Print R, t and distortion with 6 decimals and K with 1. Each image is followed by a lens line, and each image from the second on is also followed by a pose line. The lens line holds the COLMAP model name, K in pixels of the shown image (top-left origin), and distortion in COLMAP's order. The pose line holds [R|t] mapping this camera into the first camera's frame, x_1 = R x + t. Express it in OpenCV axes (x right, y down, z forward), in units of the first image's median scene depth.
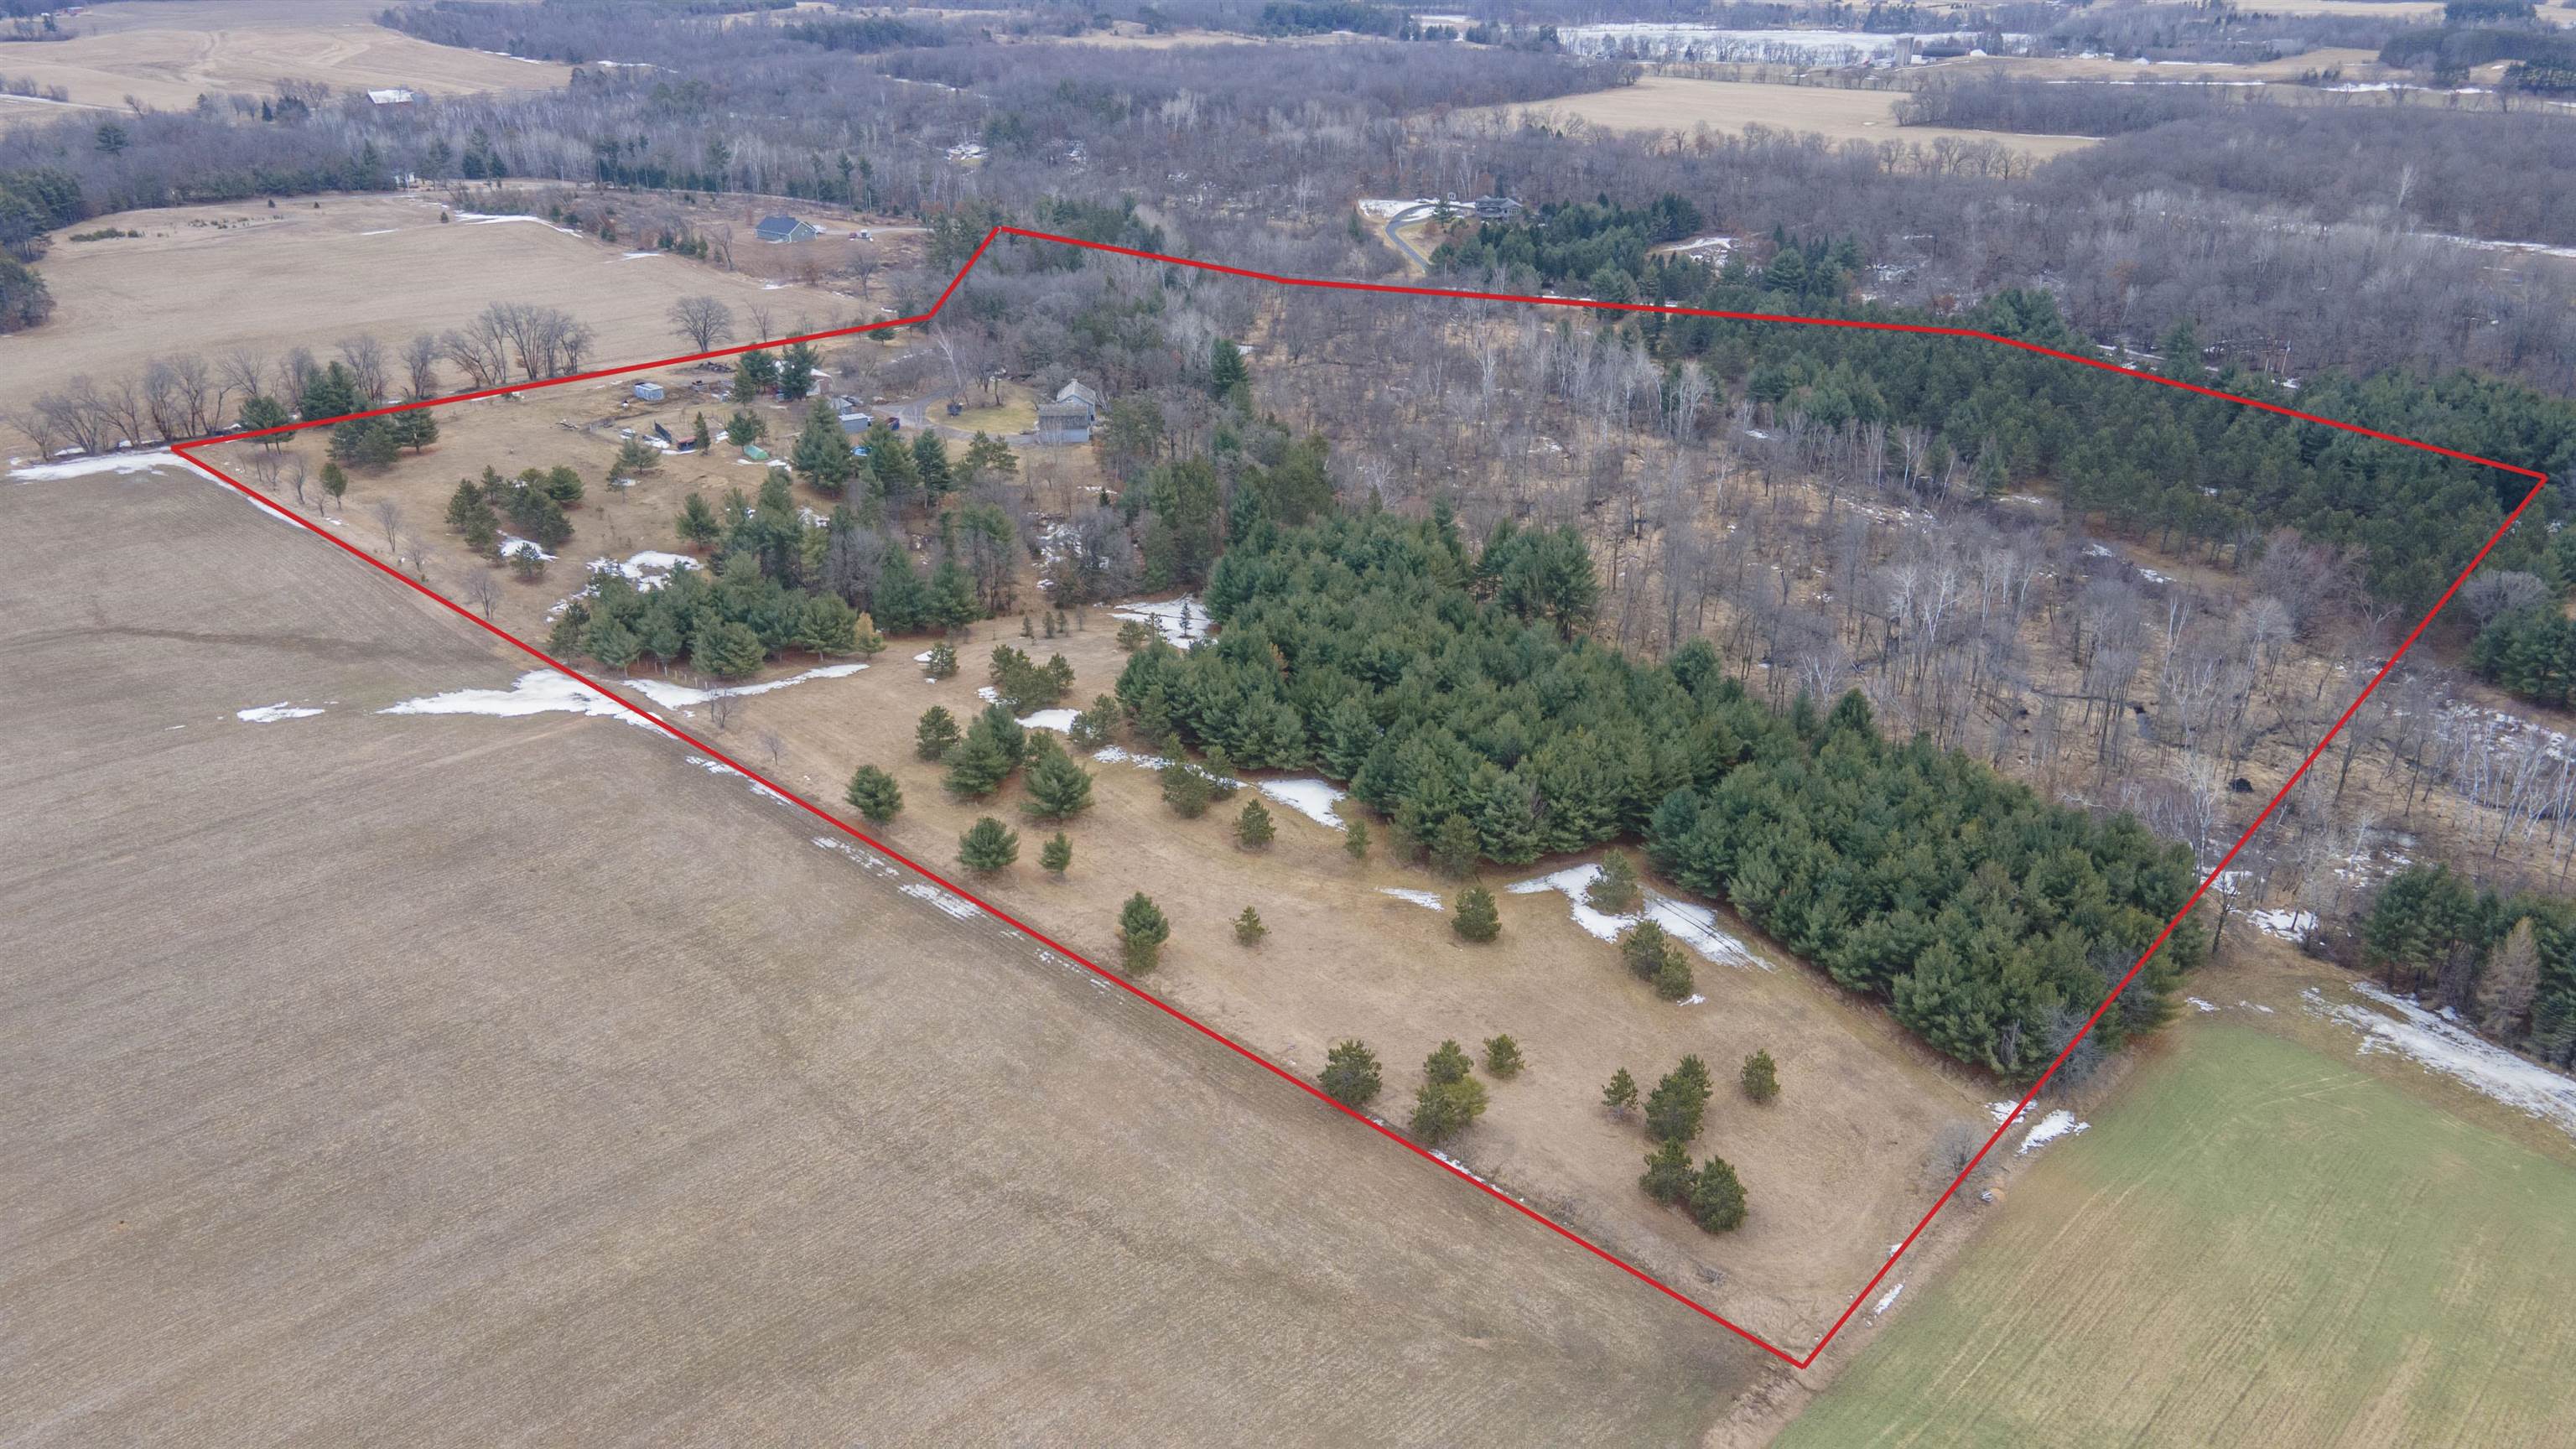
lens RADIAL K [[1892.3, 0, 1283.4], [0, 1892.3, 718.9], [0, 0, 1]] dist [0.006068, 0.066782]
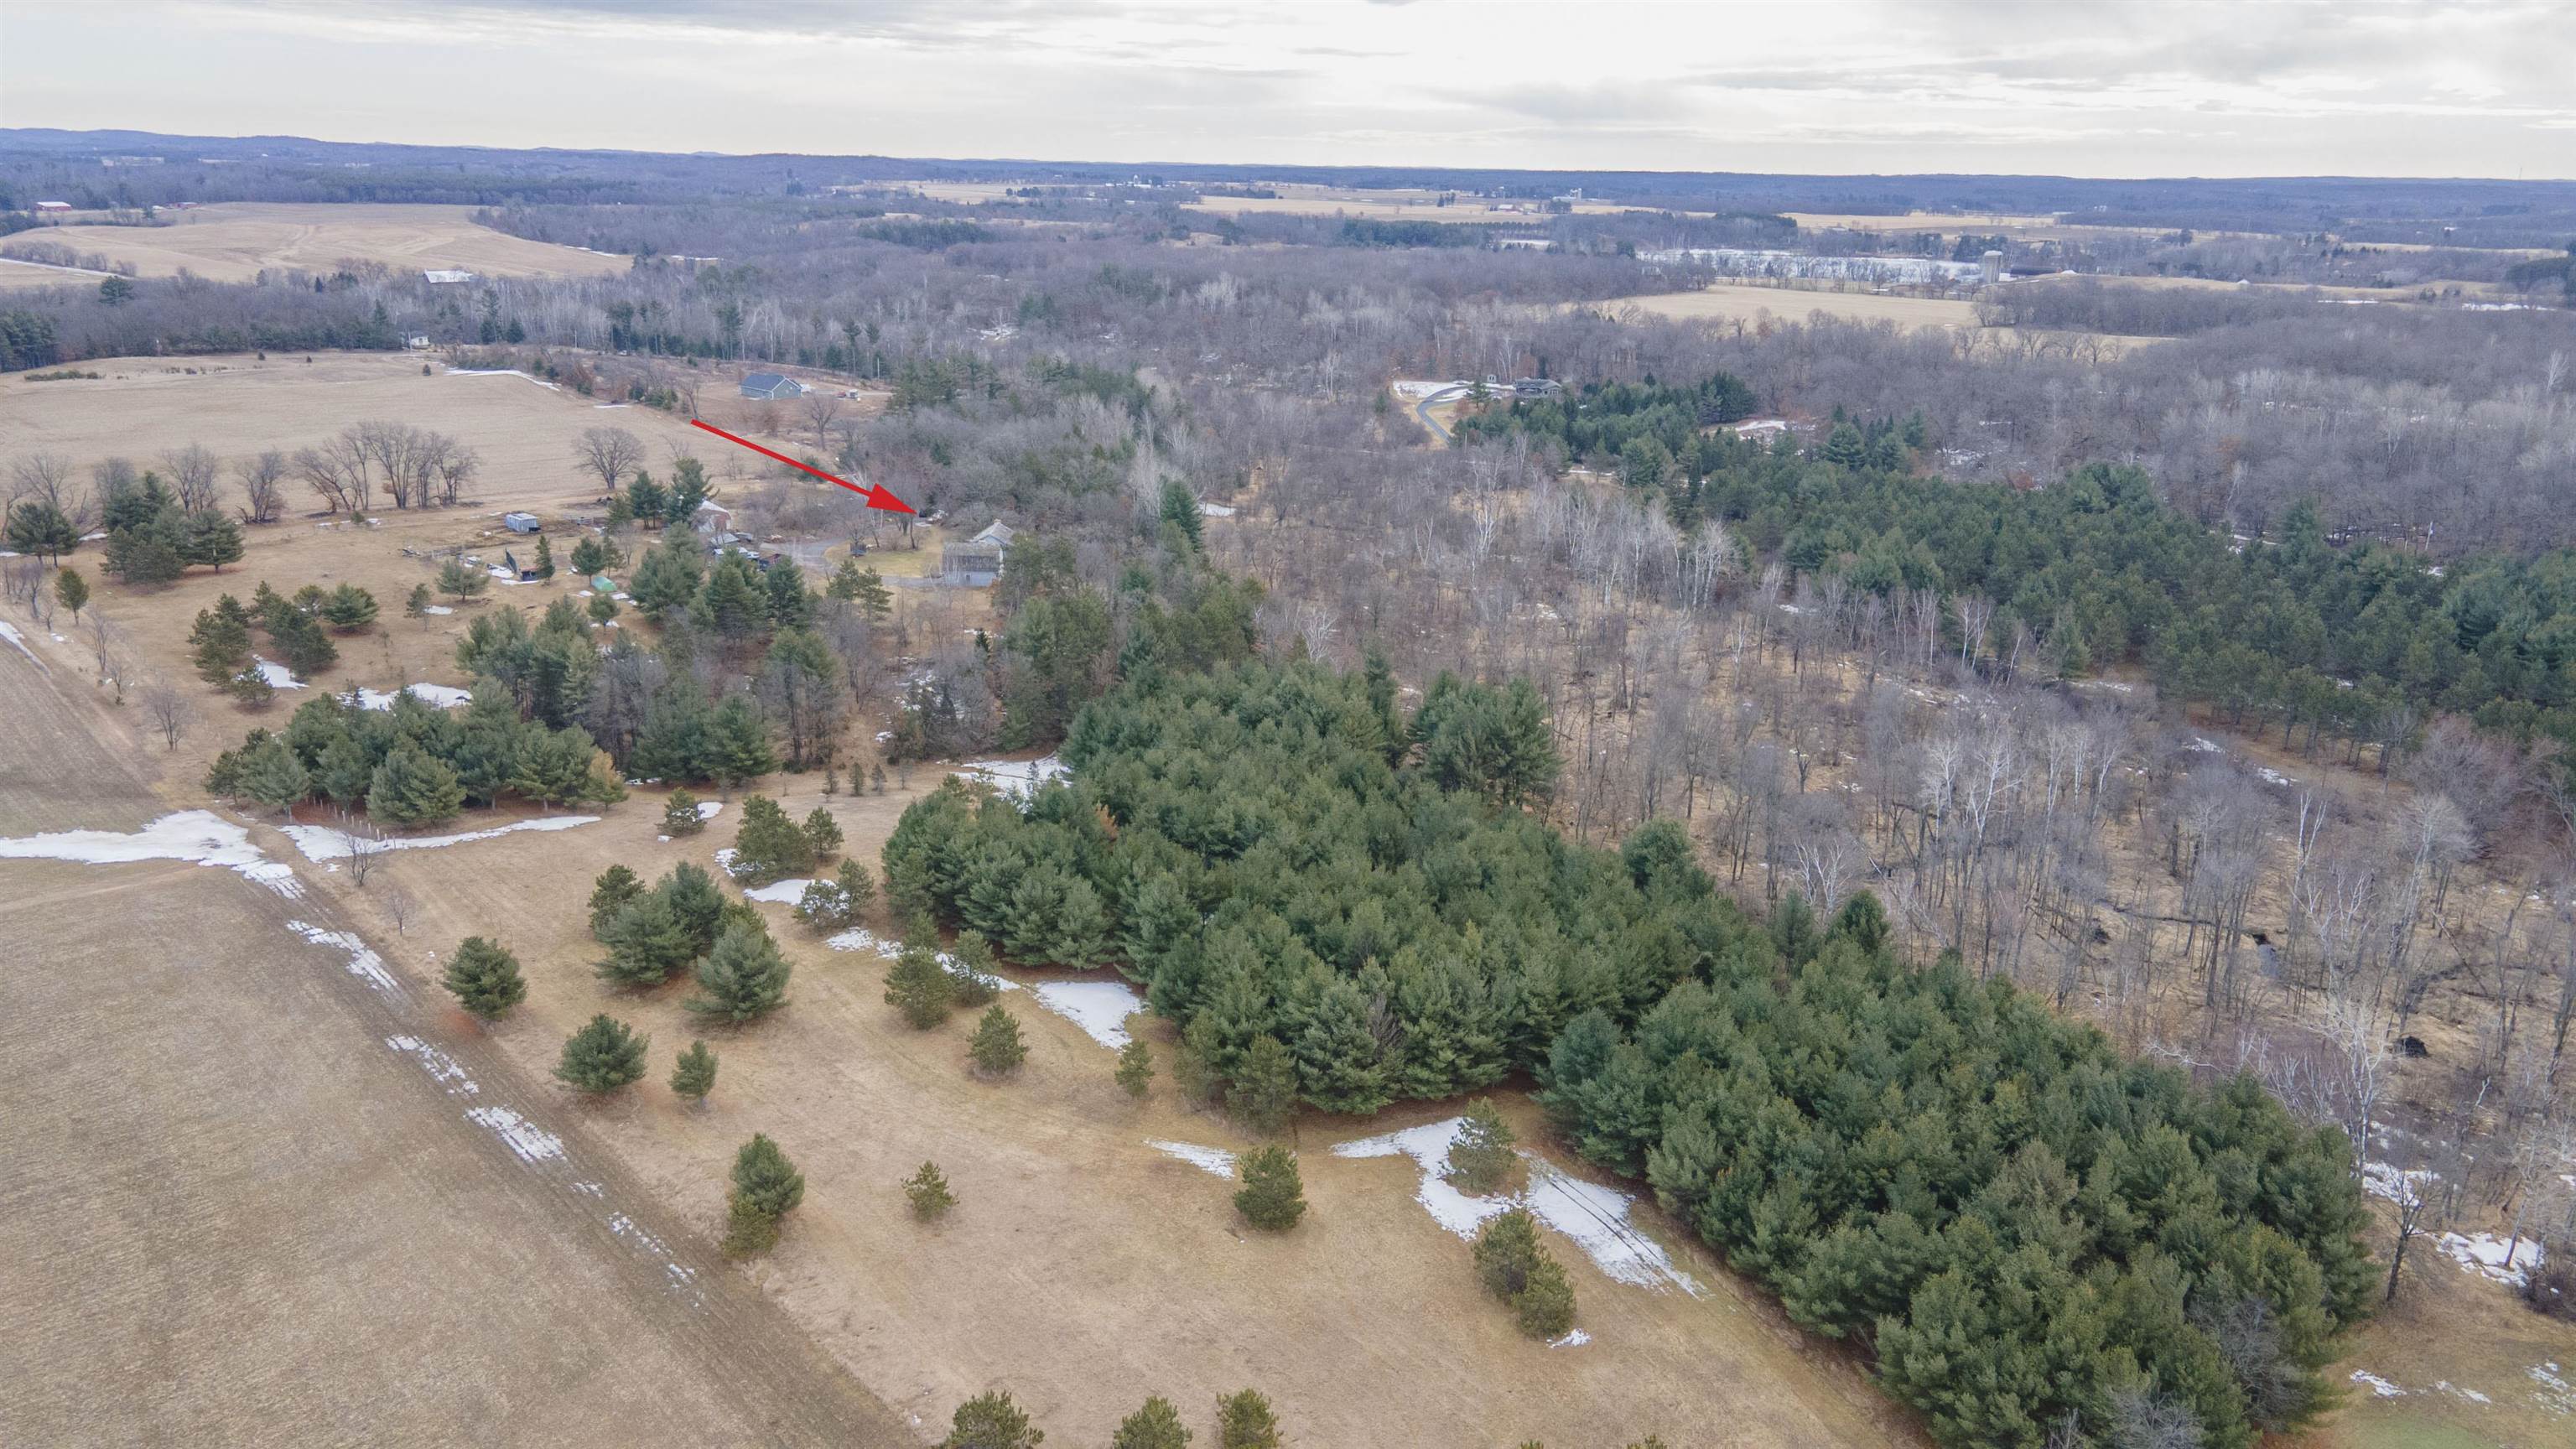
lens RADIAL K [[1892.3, 0, 1283.4], [0, 1892.3, 718.9], [0, 0, 1]] dist [0.006068, 0.066782]
pose [[0.998165, 0.032919, -0.050830, 0.096472], [-0.038691, 0.992367, -0.117097, 0.011490], [0.046587, 0.118848, 0.991819, 0.216228]]
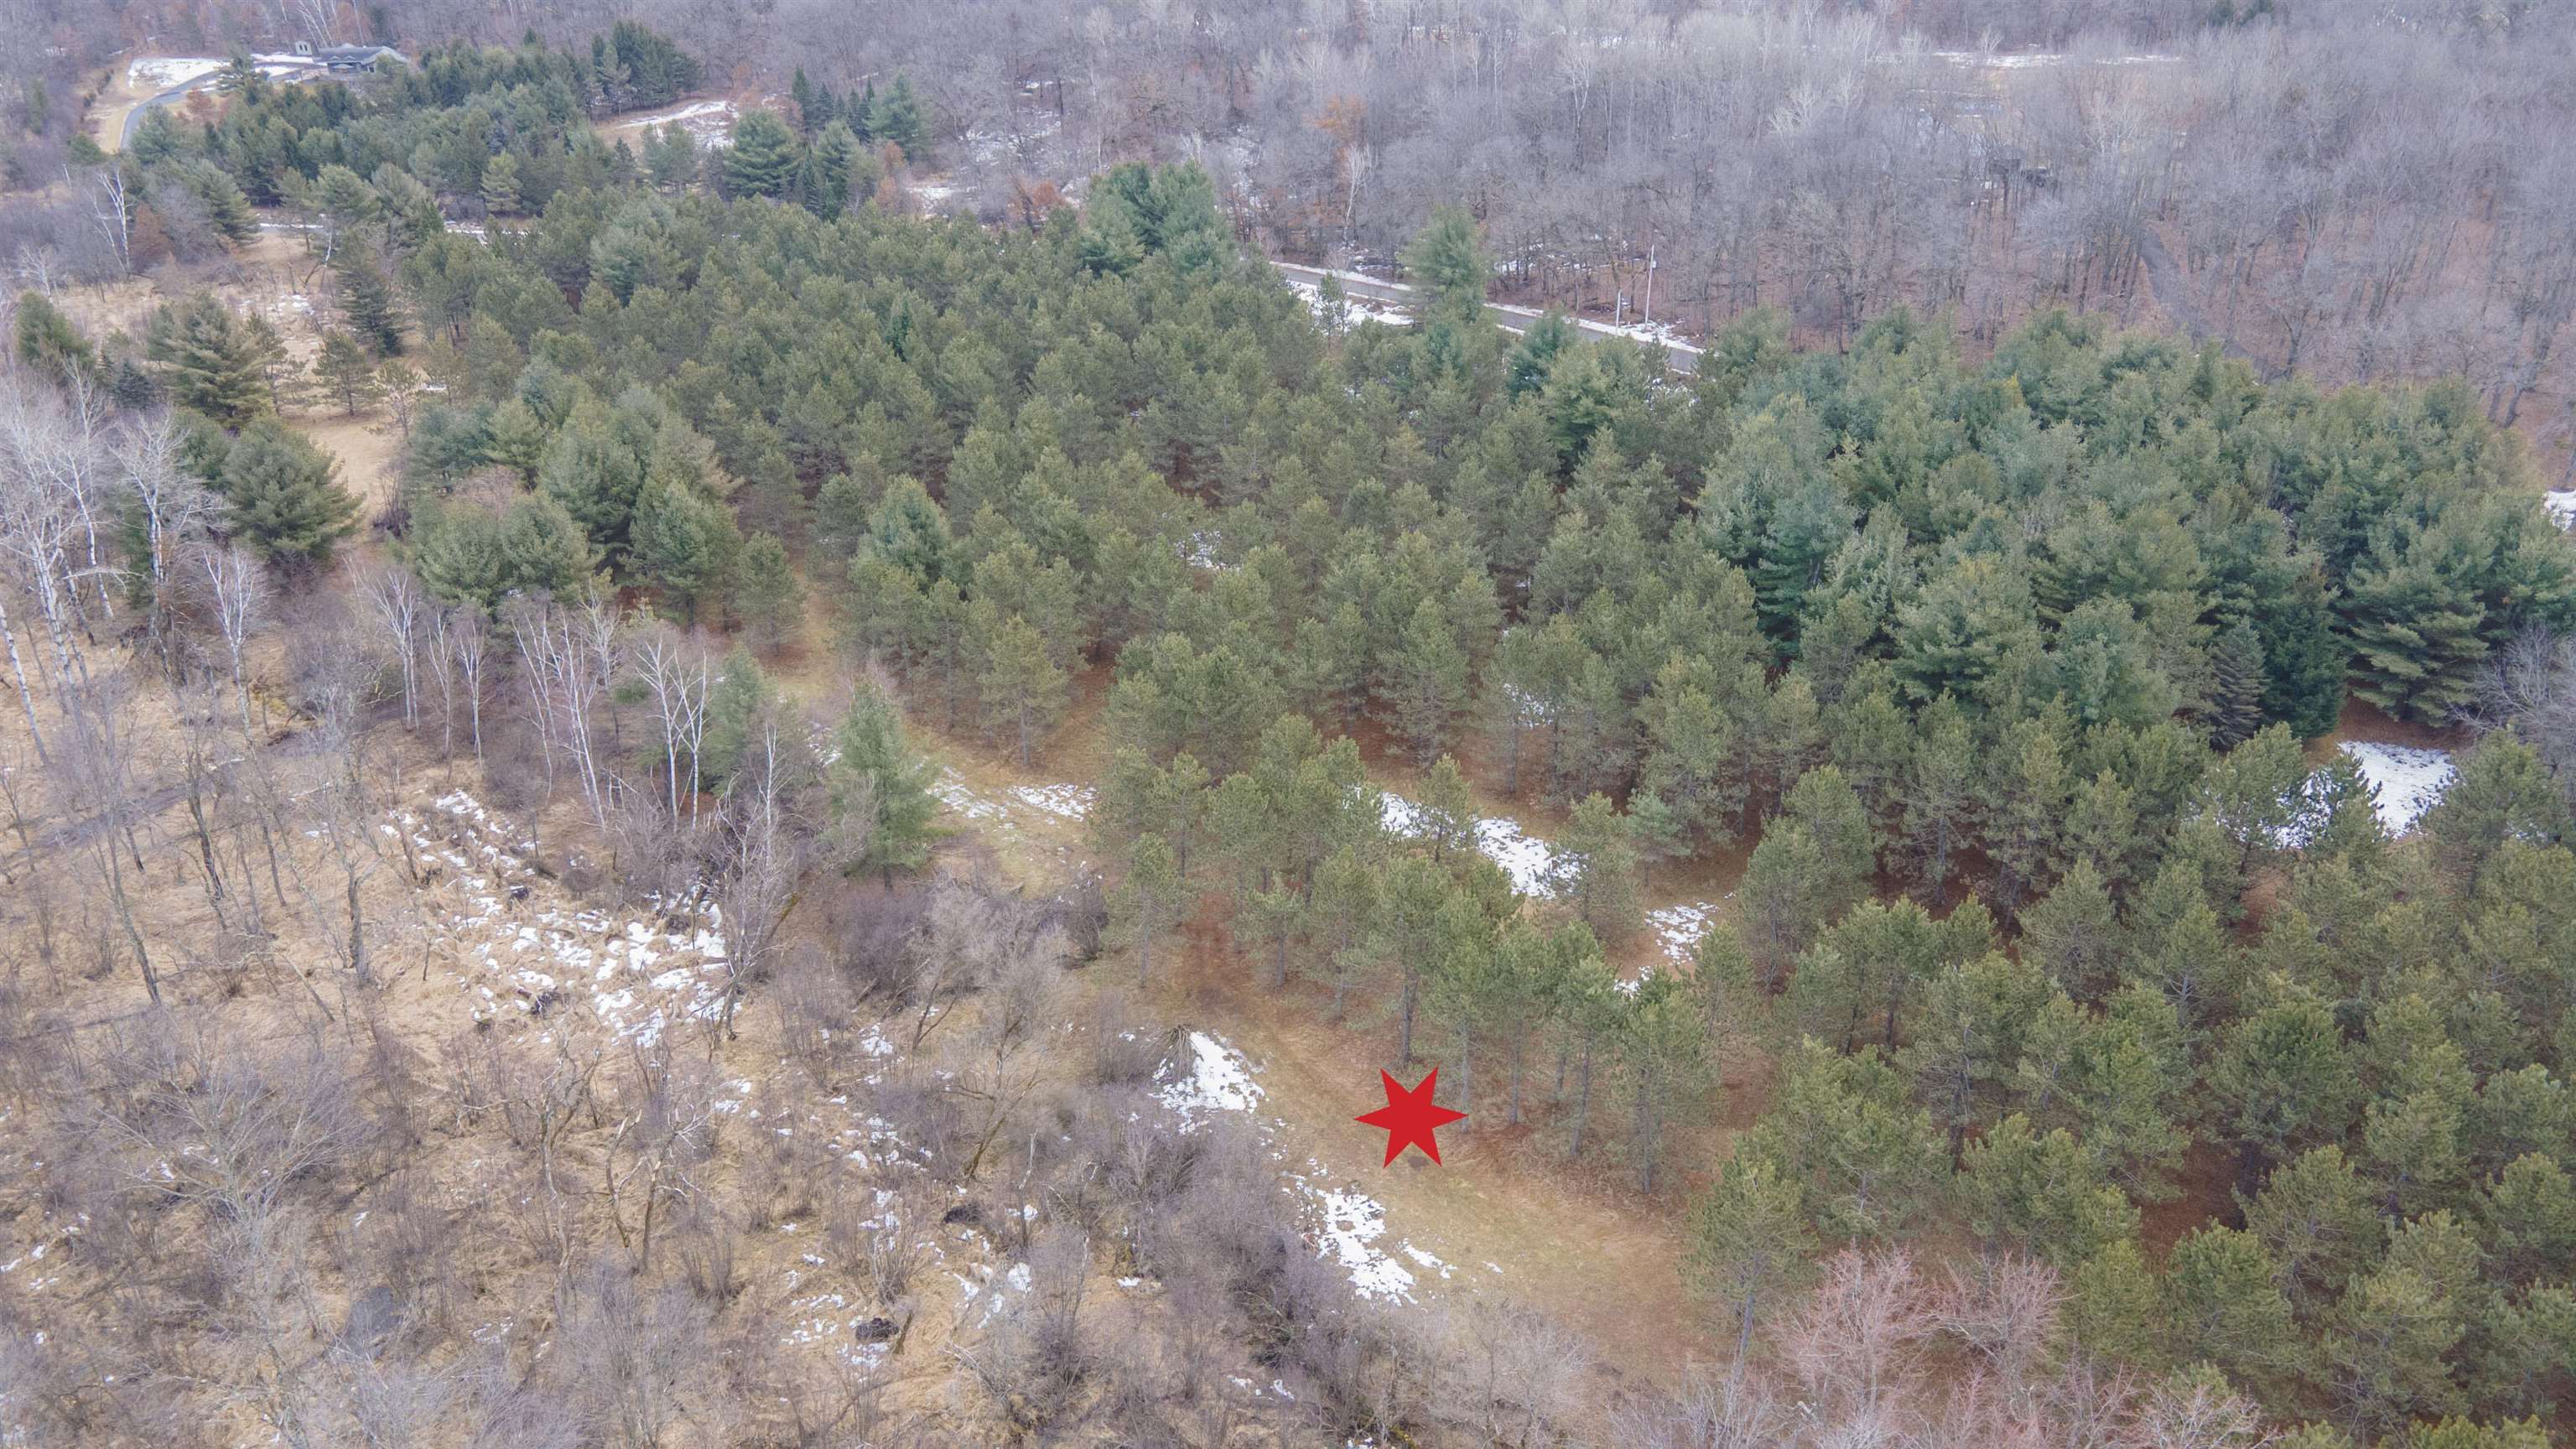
lens RADIAL K [[1892.3, 0, 1283.4], [0, 1892.3, 718.9], [0, 0, 1]] dist [0.006068, 0.066782]
pose [[0.948348, -0.142594, 0.283379, 0.435866], [0.127527, 0.989289, 0.071022, -0.191531], [-0.290471, -0.031215, 0.956374, 0.861066]]
